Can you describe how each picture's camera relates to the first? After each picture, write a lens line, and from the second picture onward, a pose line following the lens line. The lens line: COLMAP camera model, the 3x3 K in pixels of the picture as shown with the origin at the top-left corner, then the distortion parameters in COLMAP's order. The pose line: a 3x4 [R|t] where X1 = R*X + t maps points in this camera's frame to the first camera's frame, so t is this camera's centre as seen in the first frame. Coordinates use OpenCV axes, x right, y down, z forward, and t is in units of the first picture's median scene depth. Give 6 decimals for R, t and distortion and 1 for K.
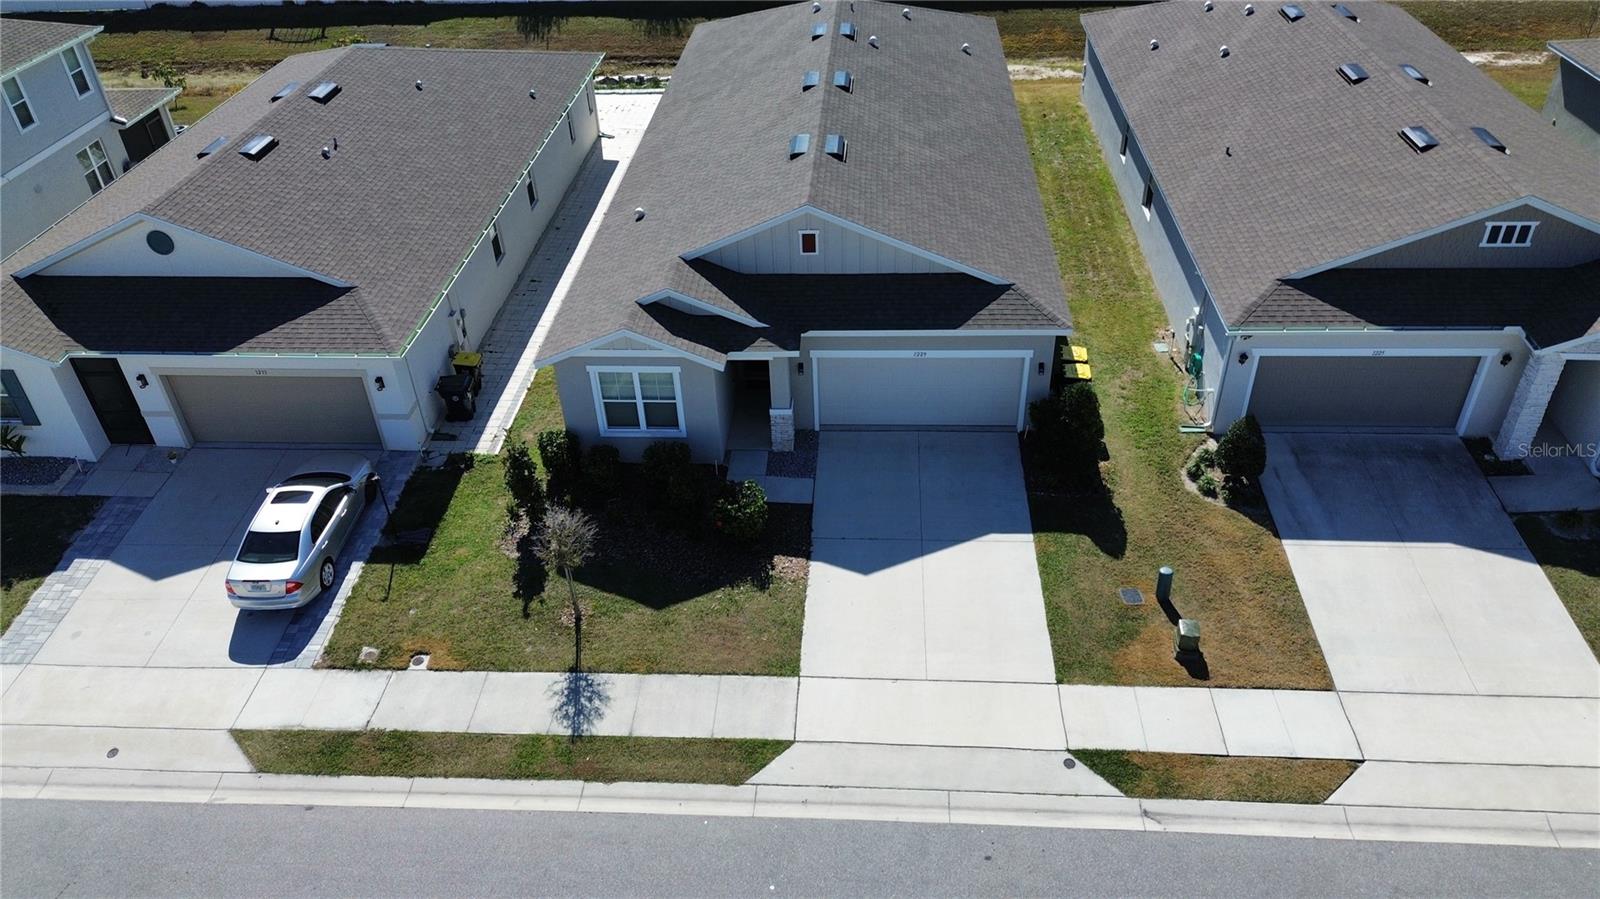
lens RADIAL K [[1131.9, 0, 798.5], [0, 1131.9, 456.3], [0, 0, 1]] dist [0.074357, -0.068600]
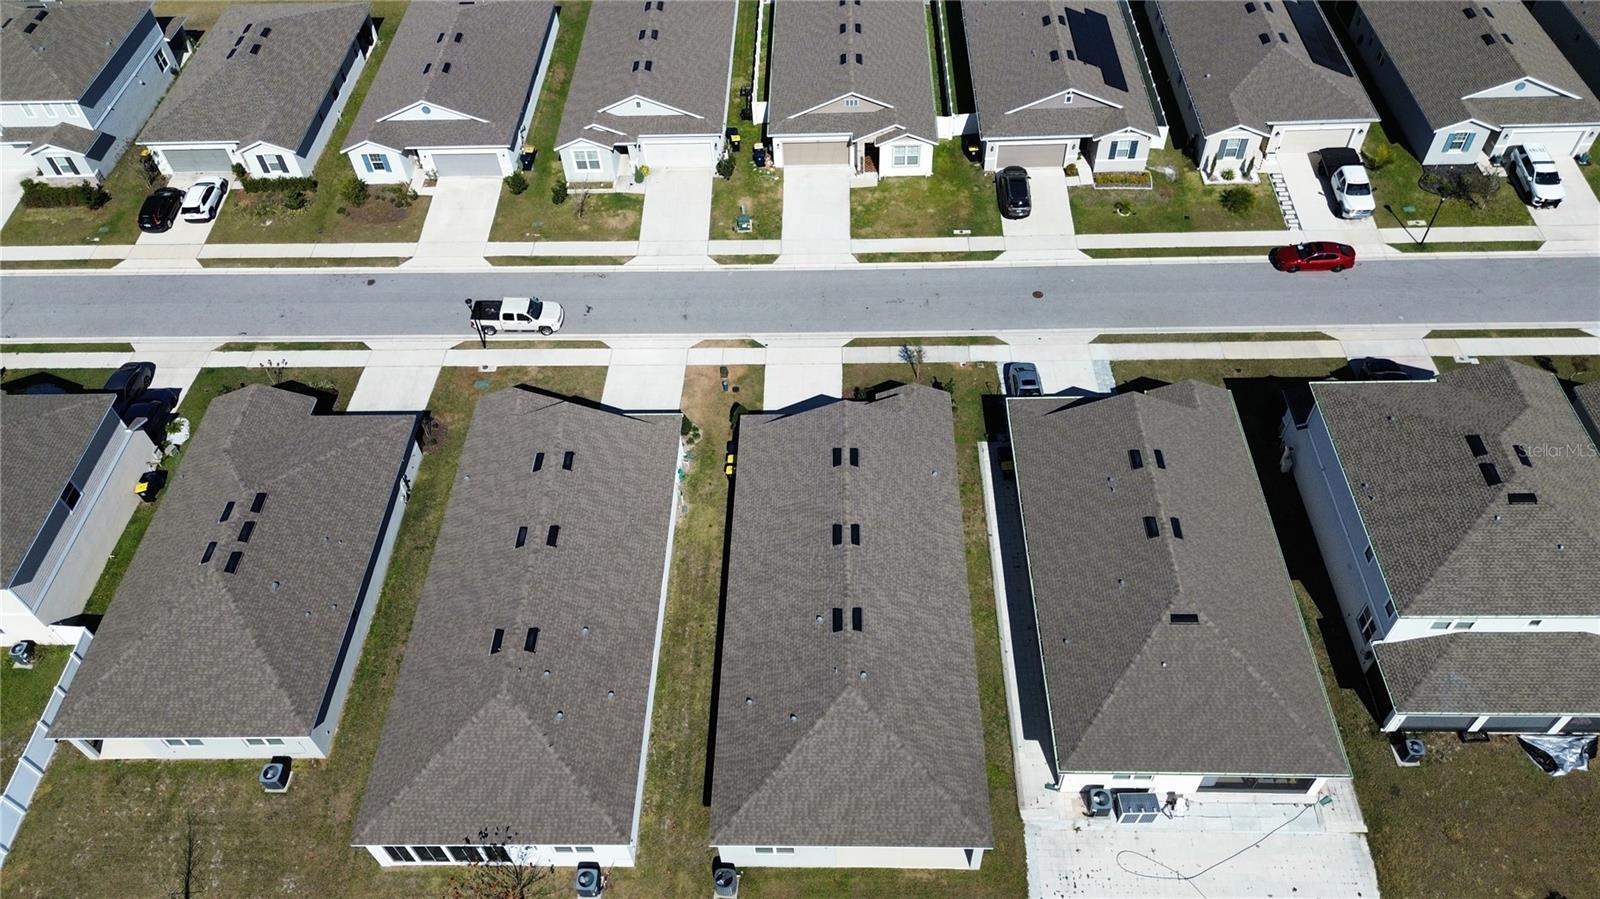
lens RADIAL K [[1131.9, 0, 798.5], [0, 1131.9, 456.3], [0, 0, 1]] dist [0.074357, -0.068600]
pose [[-0.996265, 0.082292, 0.026135, 0.059668], [0.032295, 0.074434, 0.996703, -2.834110], [0.080076, 0.993825, -0.076813, 1.404841]]
